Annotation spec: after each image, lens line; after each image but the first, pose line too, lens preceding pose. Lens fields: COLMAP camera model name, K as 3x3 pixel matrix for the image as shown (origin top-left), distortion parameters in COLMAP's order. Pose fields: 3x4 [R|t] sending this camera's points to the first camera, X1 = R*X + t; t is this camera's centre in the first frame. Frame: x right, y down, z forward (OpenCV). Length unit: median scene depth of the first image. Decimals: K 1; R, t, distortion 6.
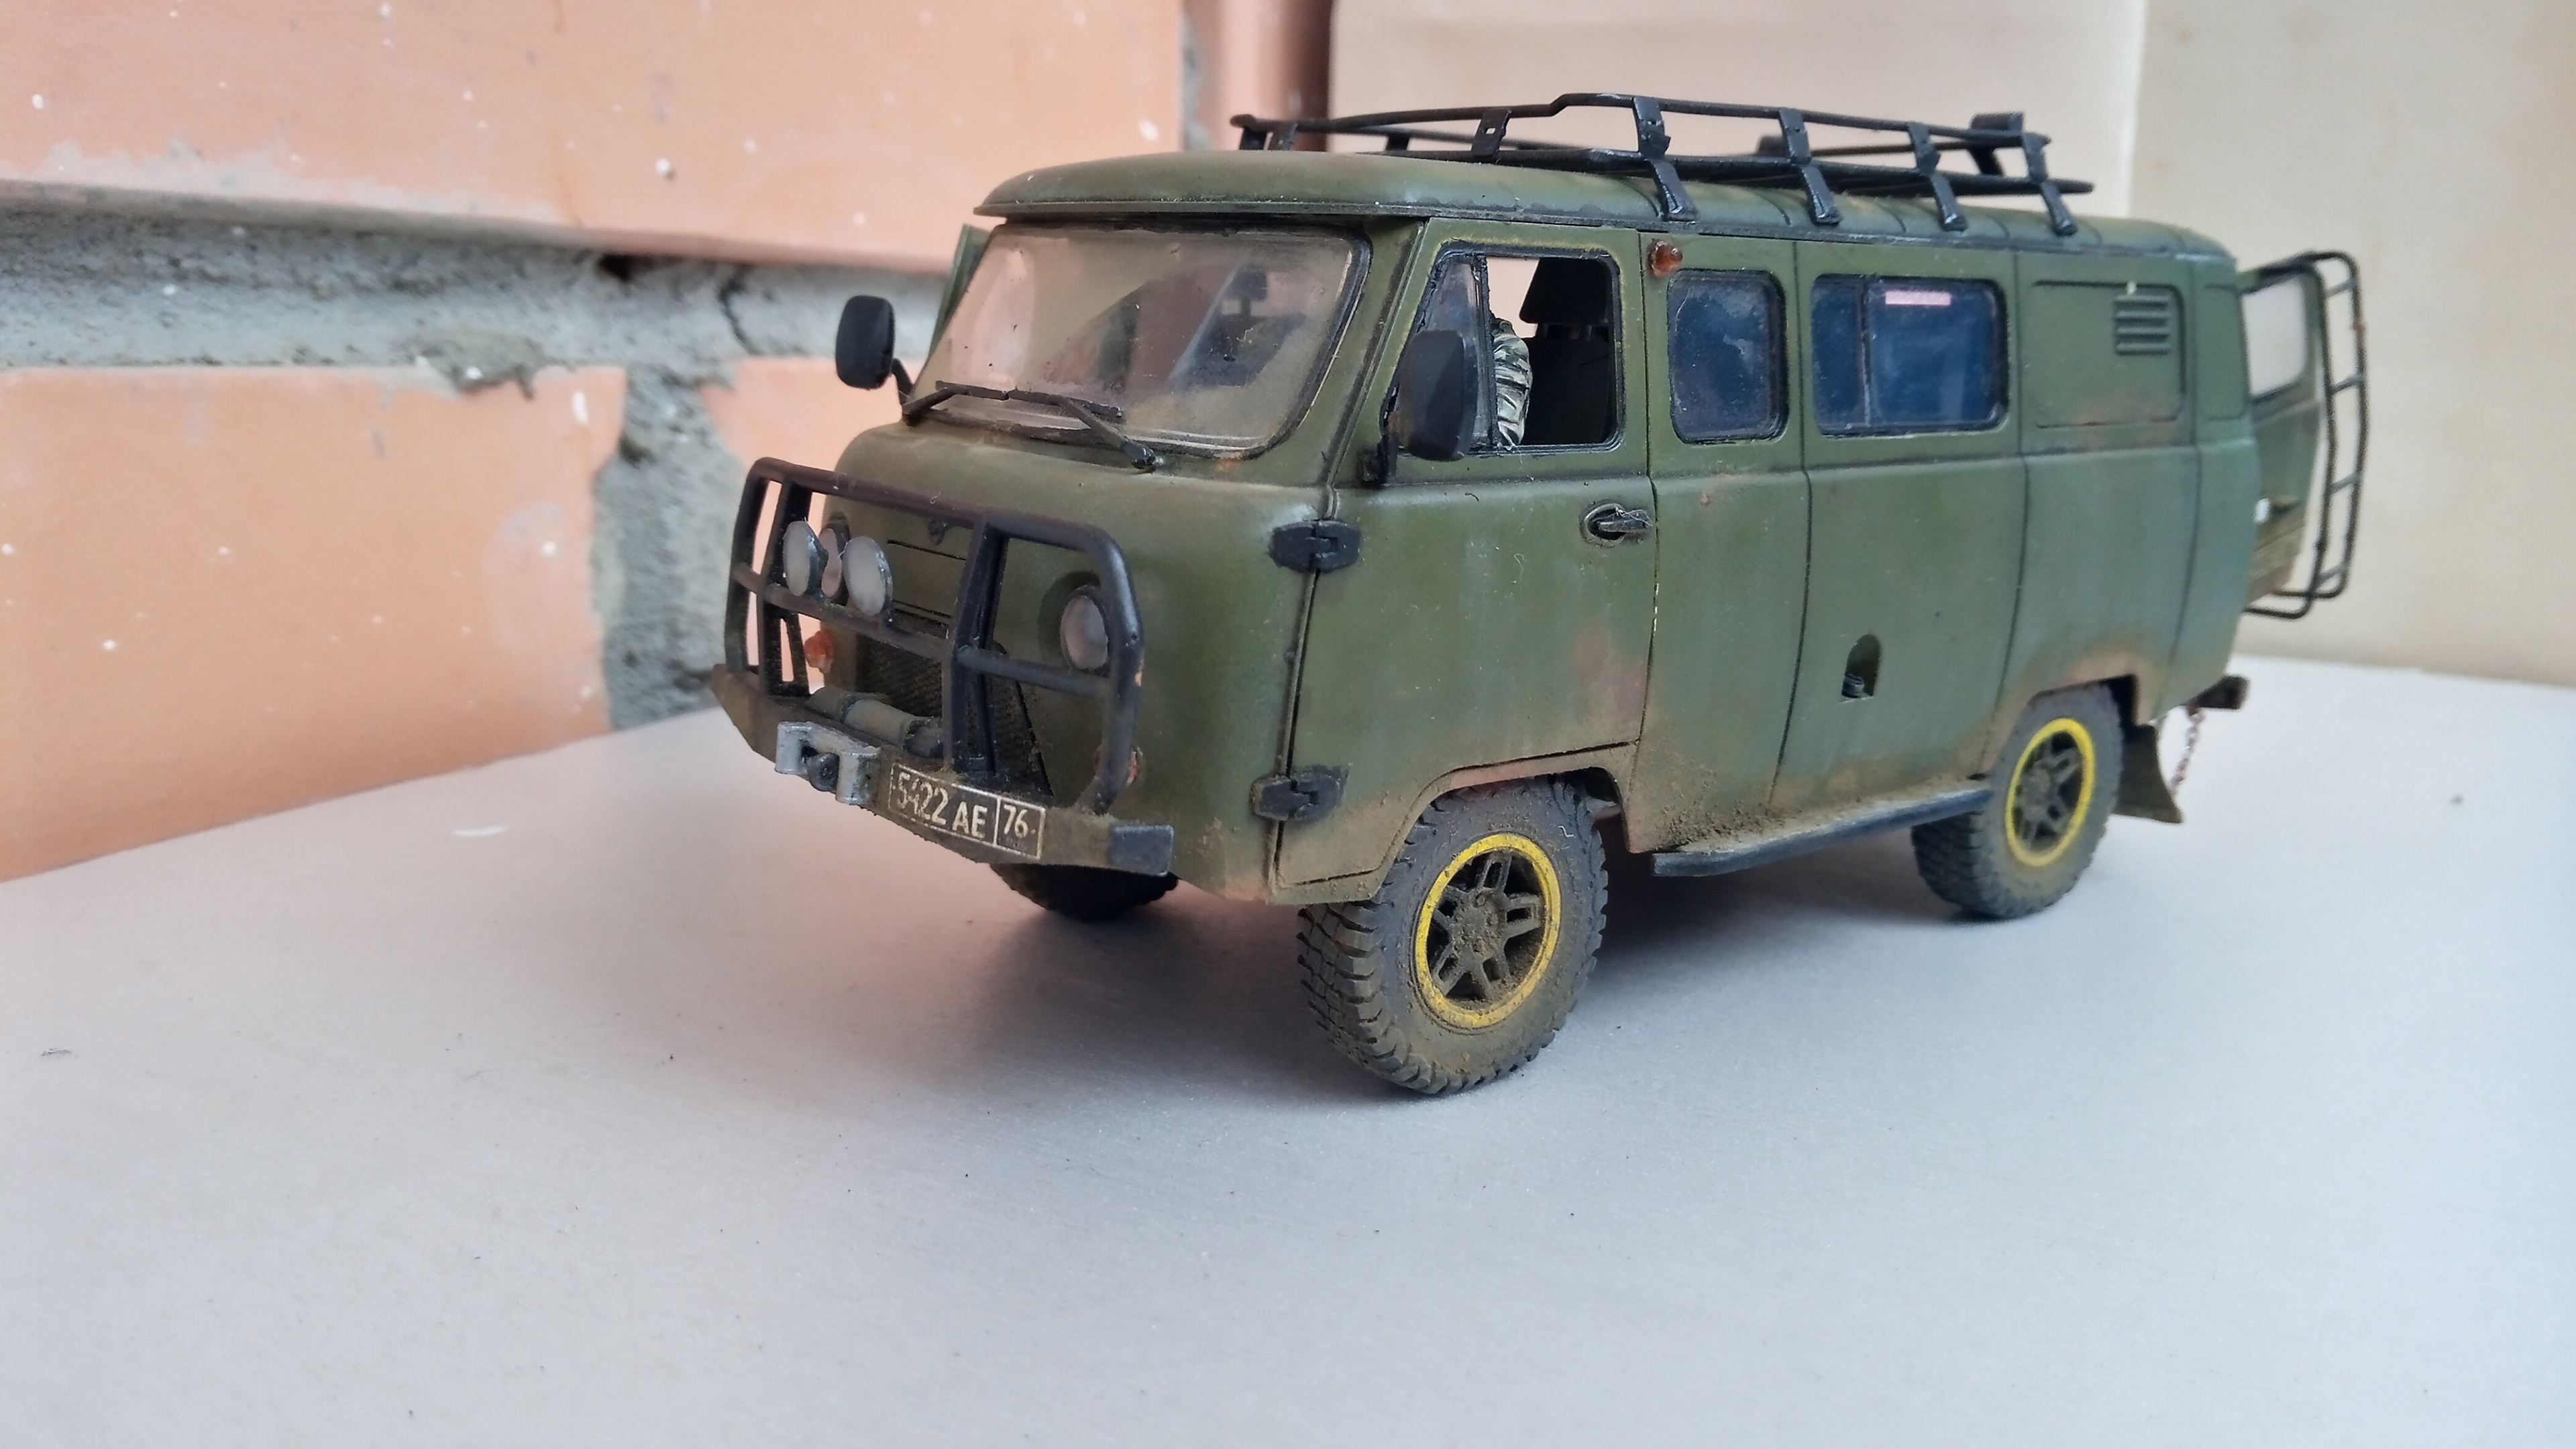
lens RADIAL K [[2054.6, 0, 1308.8], [0, 2054.6, 791.7], [0, 0, 1]] dist [0.030178, -0.099382]
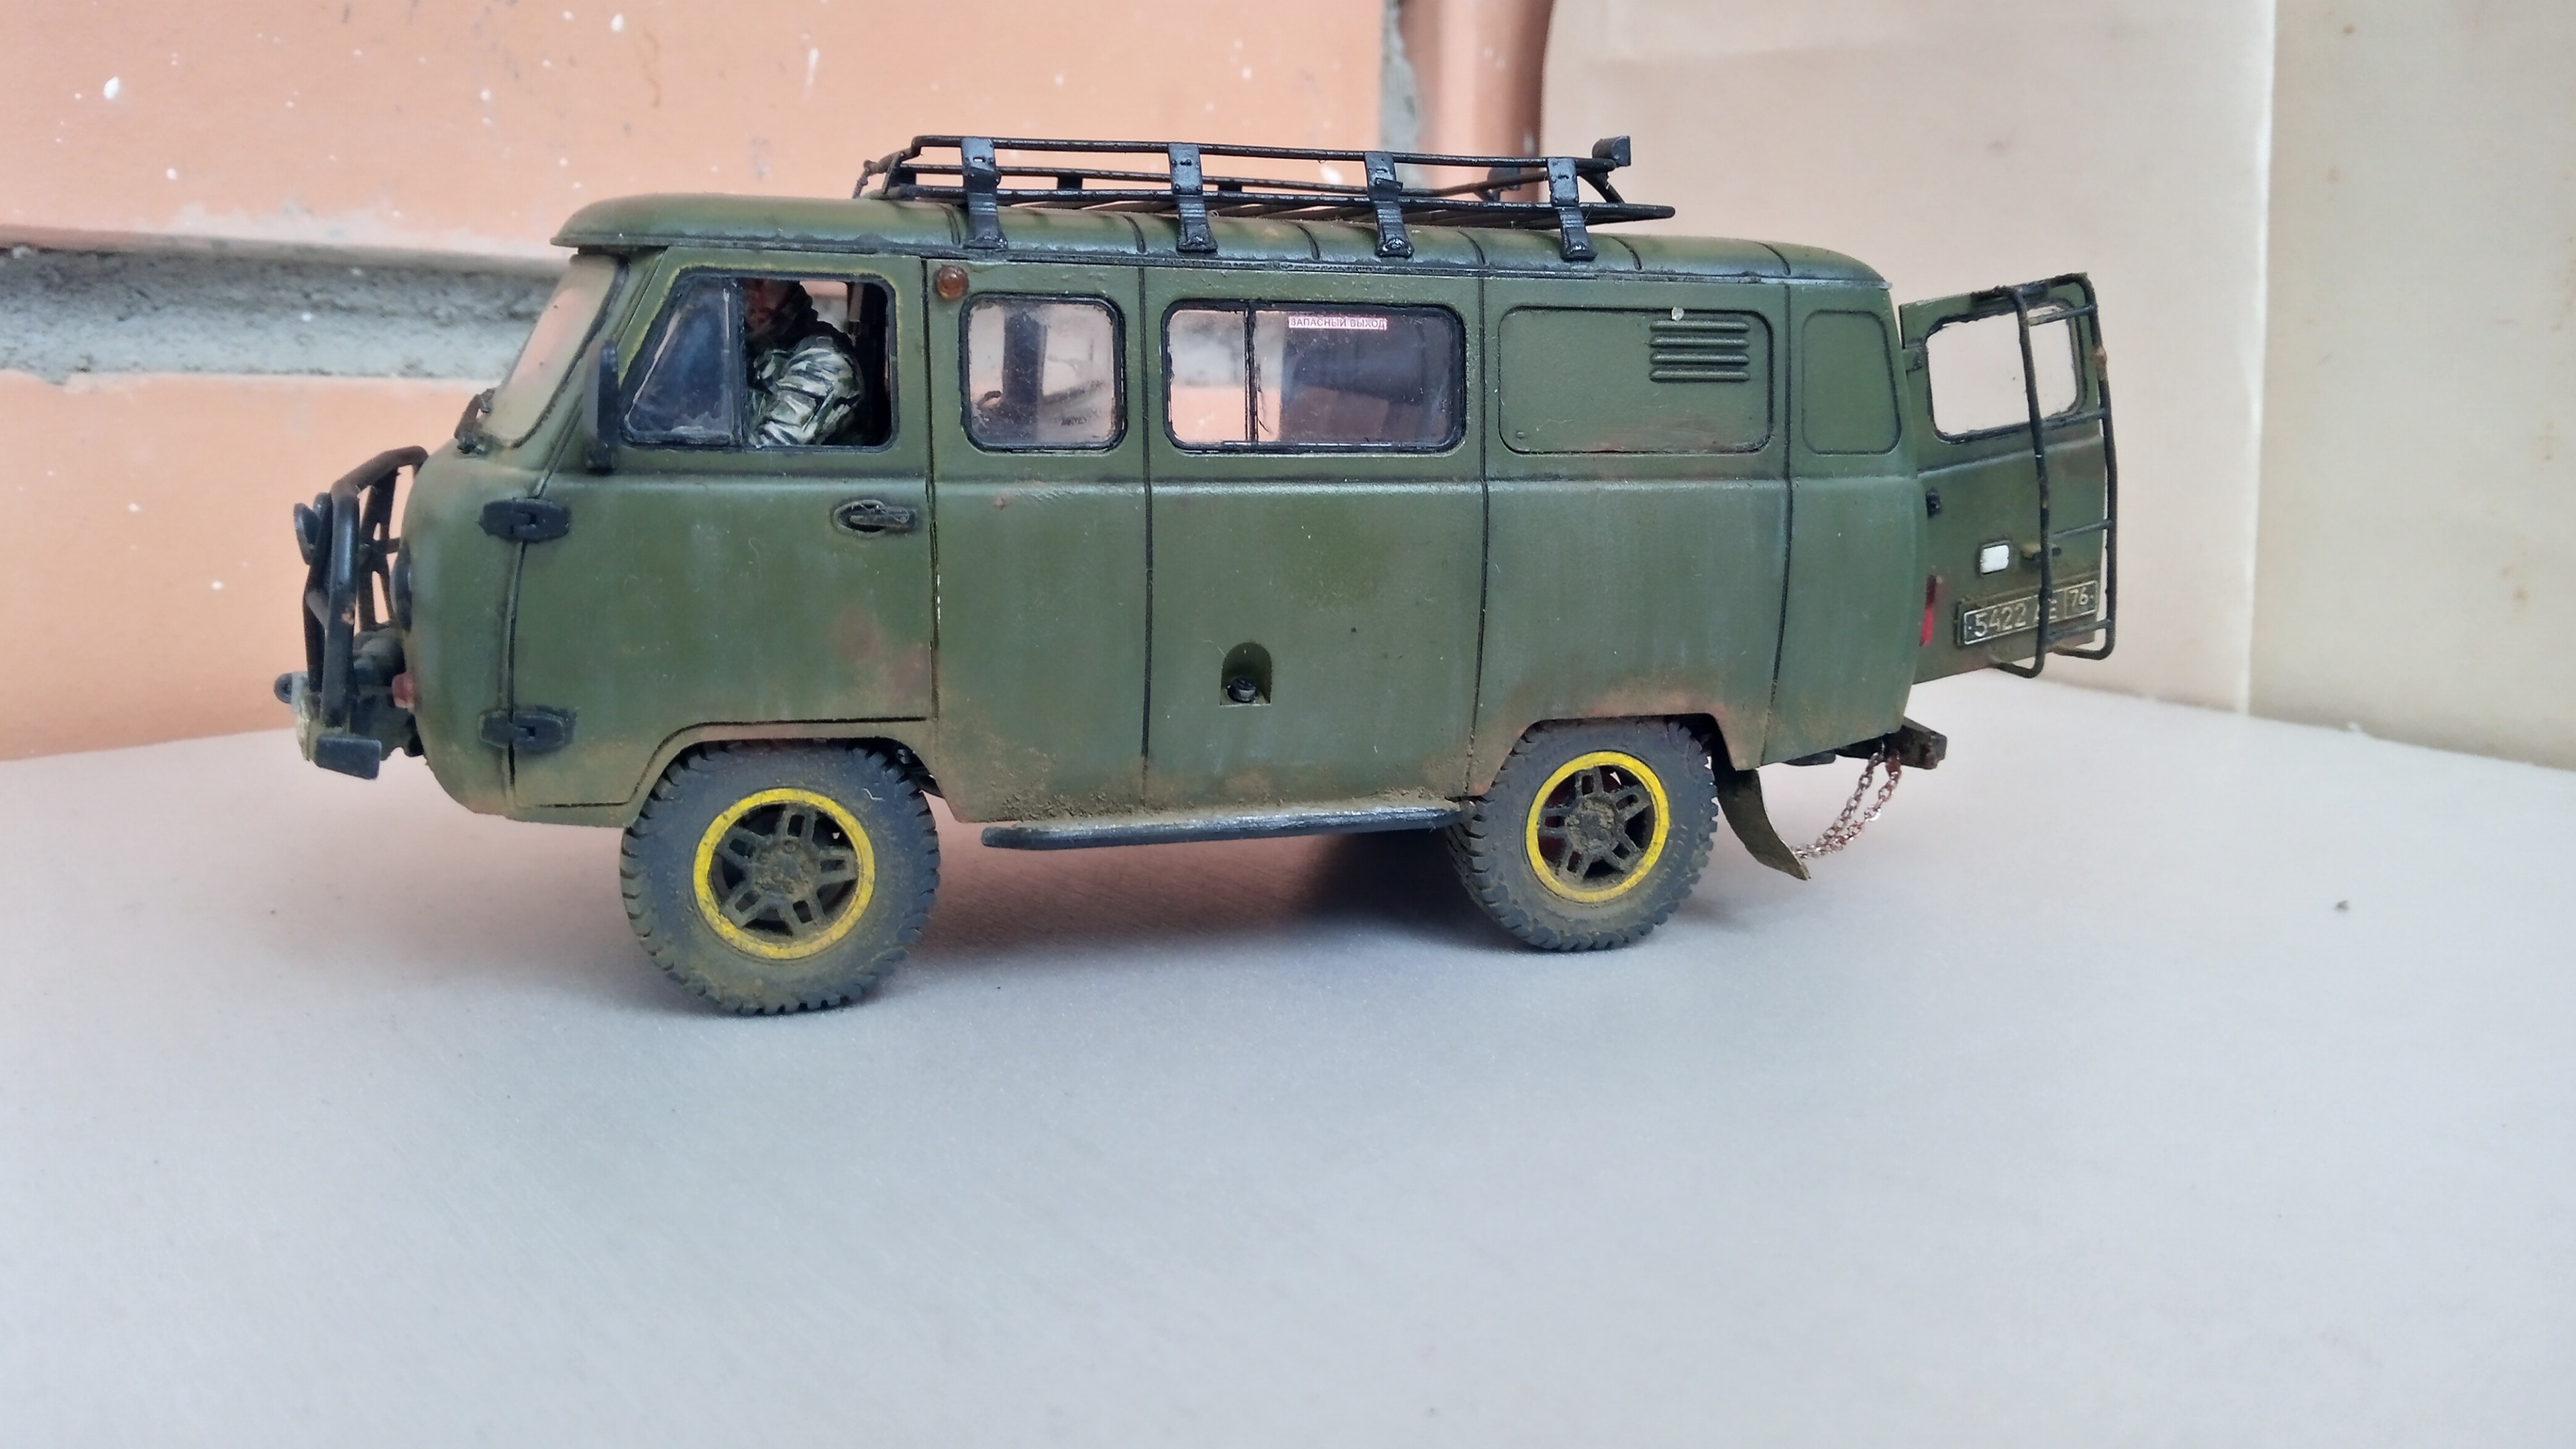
lens RADIAL K [[2054.6, 0, 1308.8], [0, 2054.6, 791.7], [0, 0, 1]] dist [0.030178, -0.099382]
pose [[0.926941, 0.084508, -0.365567, 0.618955], [-0.092368, 0.995717, -0.004030, 0.000432], [0.363661, 0.037502, 0.930776, 0.039367]]
